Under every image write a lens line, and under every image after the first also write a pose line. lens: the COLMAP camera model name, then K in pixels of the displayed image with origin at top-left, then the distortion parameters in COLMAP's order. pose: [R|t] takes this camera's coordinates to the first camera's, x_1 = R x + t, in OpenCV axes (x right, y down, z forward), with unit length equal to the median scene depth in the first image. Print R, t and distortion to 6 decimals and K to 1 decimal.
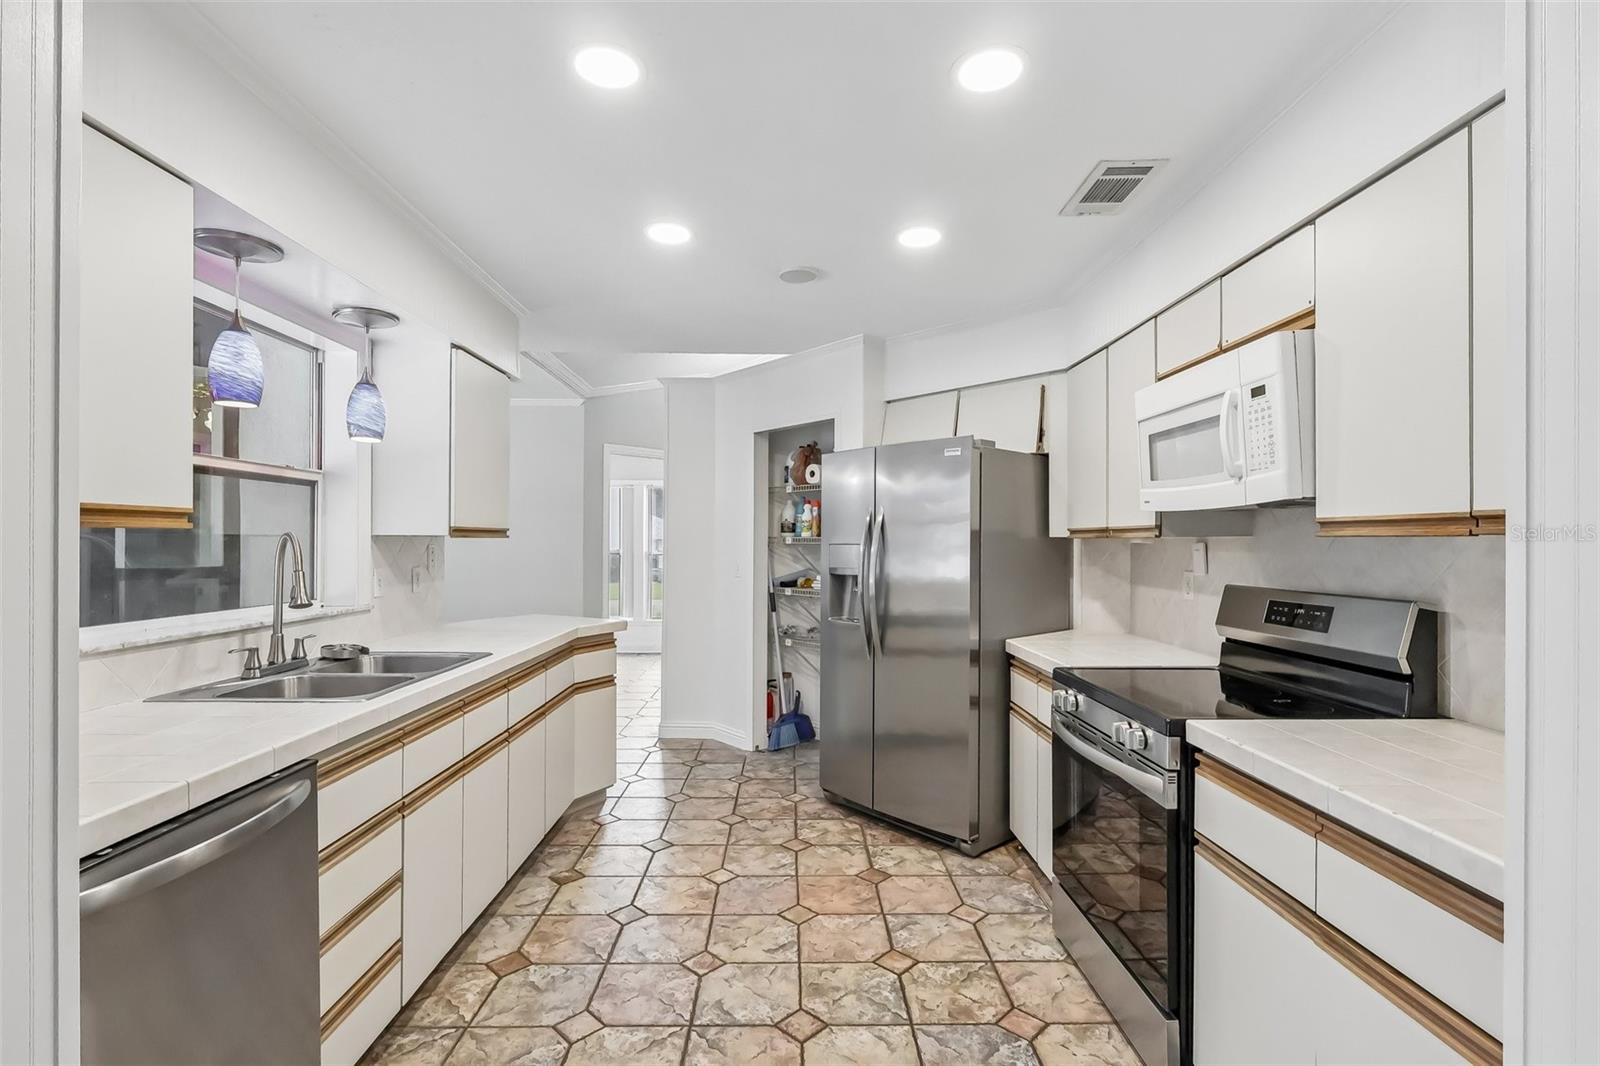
lens RADIAL K [[741.8, 0, 795.3], [0, 741.8, 543.1], [0, 0, 1]] dist [-0.002733, -0.001082]
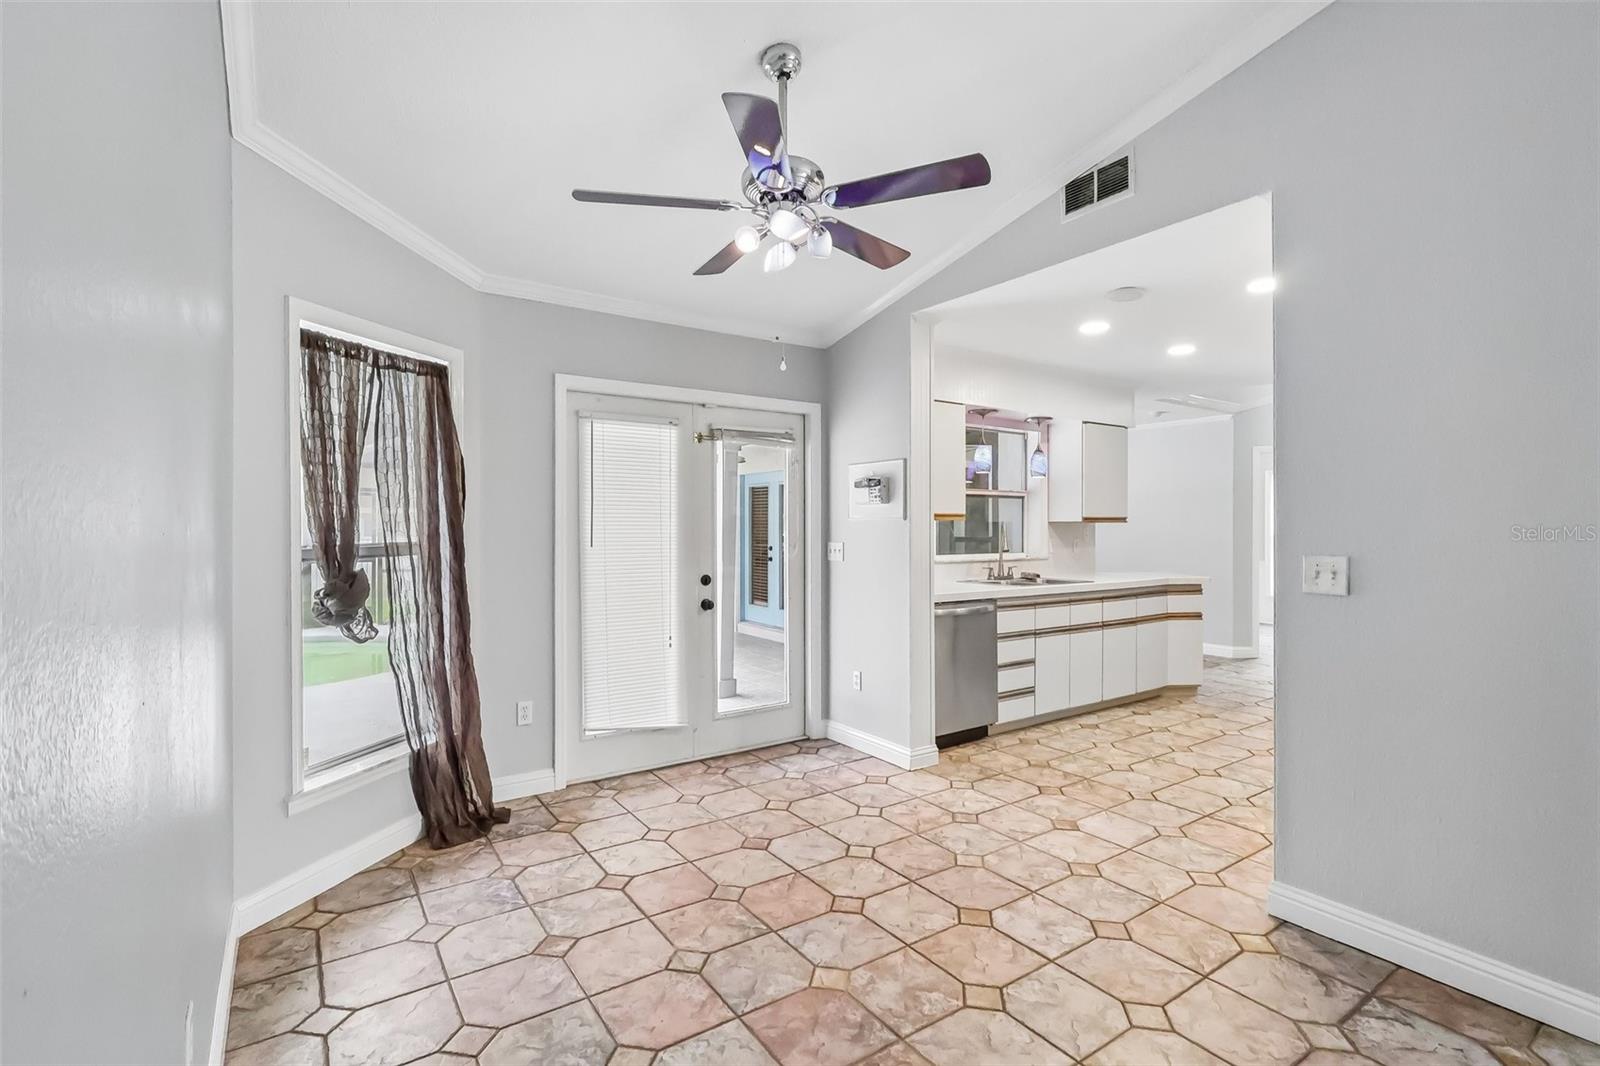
lens RADIAL K [[741.8, 0, 795.3], [0, 741.8, 528.0], [0, 0, 1]] dist [-0.002733, -0.001082]
pose [[0.554335, -0.002135, -0.832291, 0.942331], [0.000887, 0.999998, -0.001974, 0.012184], [0.832293, 0.000356, 0.554336, -0.893494]]
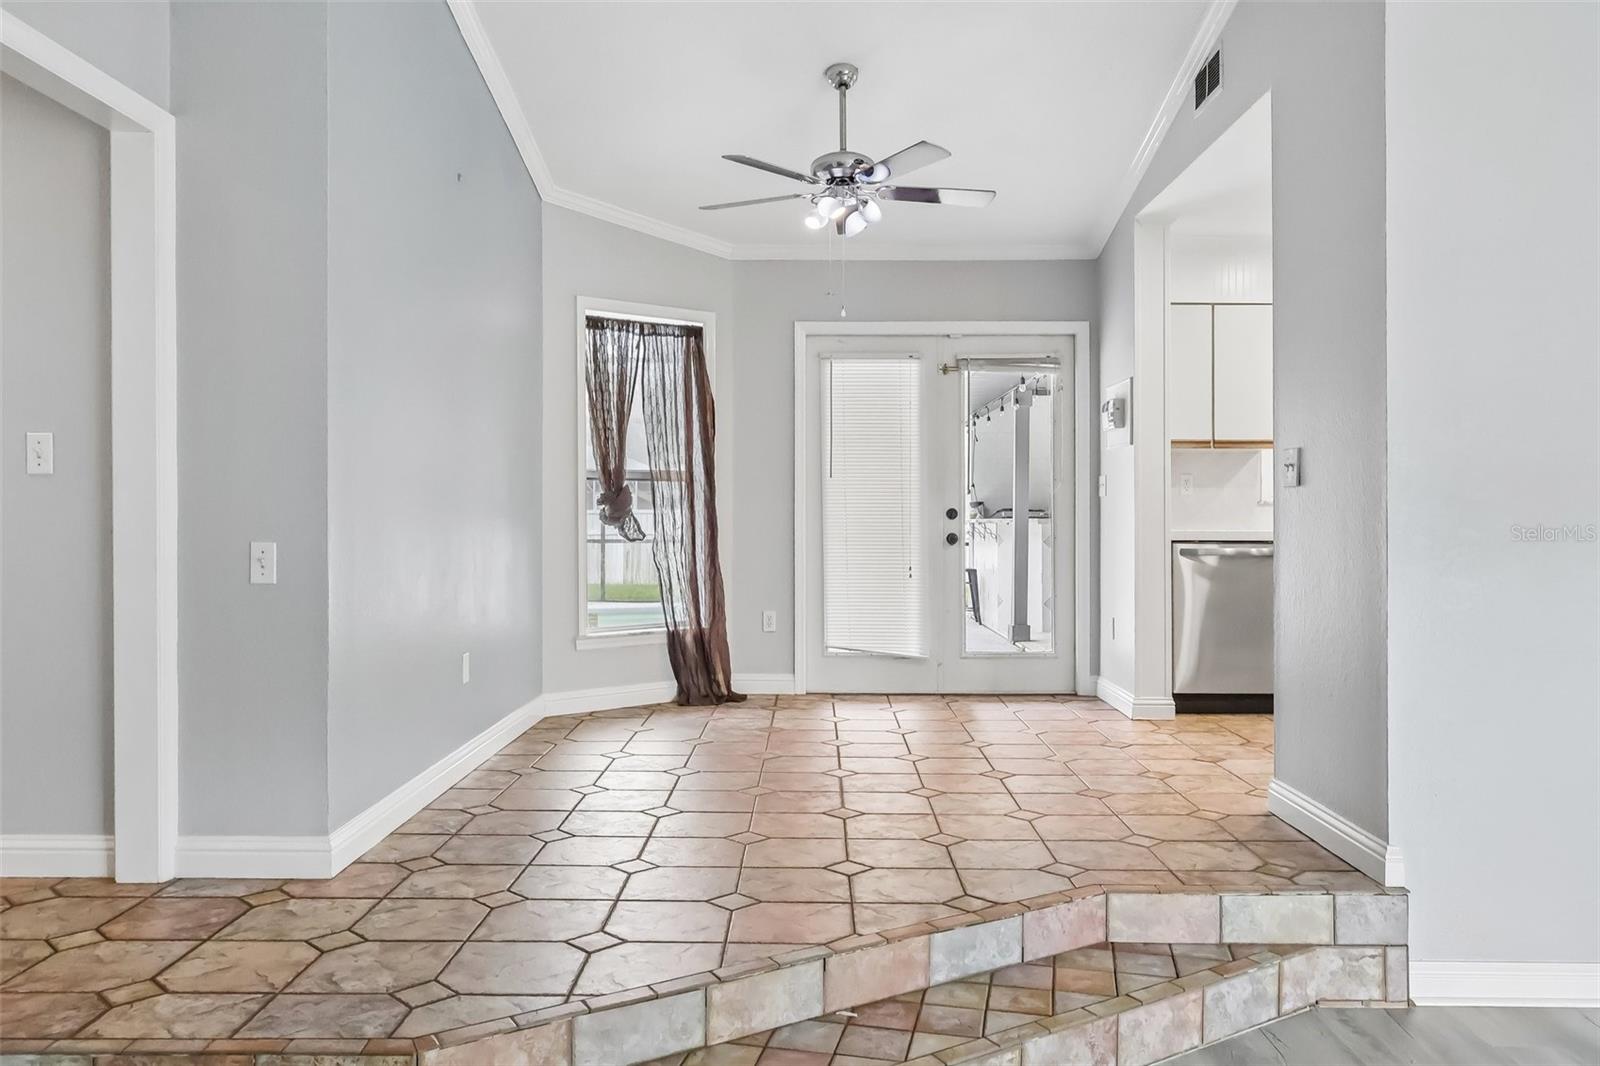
lens RADIAL K [[1191.0, 0, 797.0], [0, 1191.0, 522.1], [0, 0, 1]] dist [0.000989, 0.003281]
pose [[-0.026339, 0.003158, -0.999648, 2.246029], [-0.002472, 0.999992, 0.003224, 0.154697], [0.999650, 0.002556, -0.026331, -0.338212]]
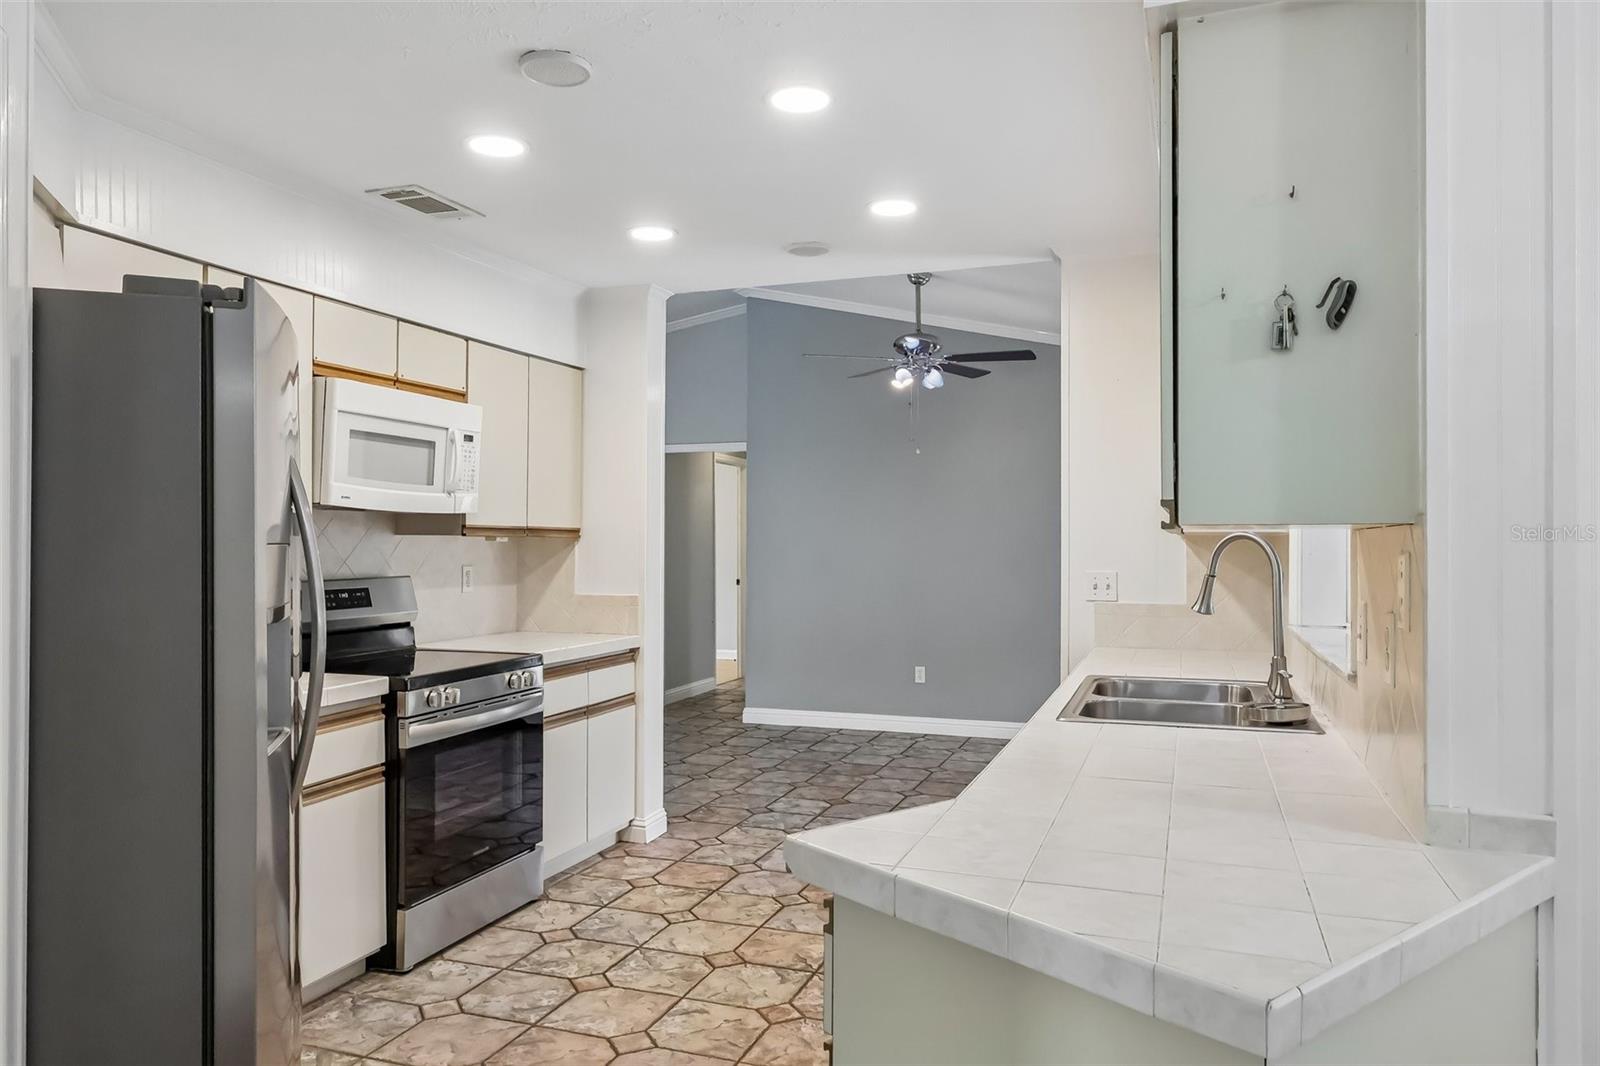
lens RADIAL K [[1087.0, 0, 803.1], [0, 1087.0, 532.8], [0, 0, 1]] dist [0.003391, 0.000806]
pose [[-0.938852, -0.002962, 0.344309, -0.631058], [-0.004955, 0.999976, -0.004910, -0.006115], [-0.344286, -0.006316, -0.938843, 2.341514]]
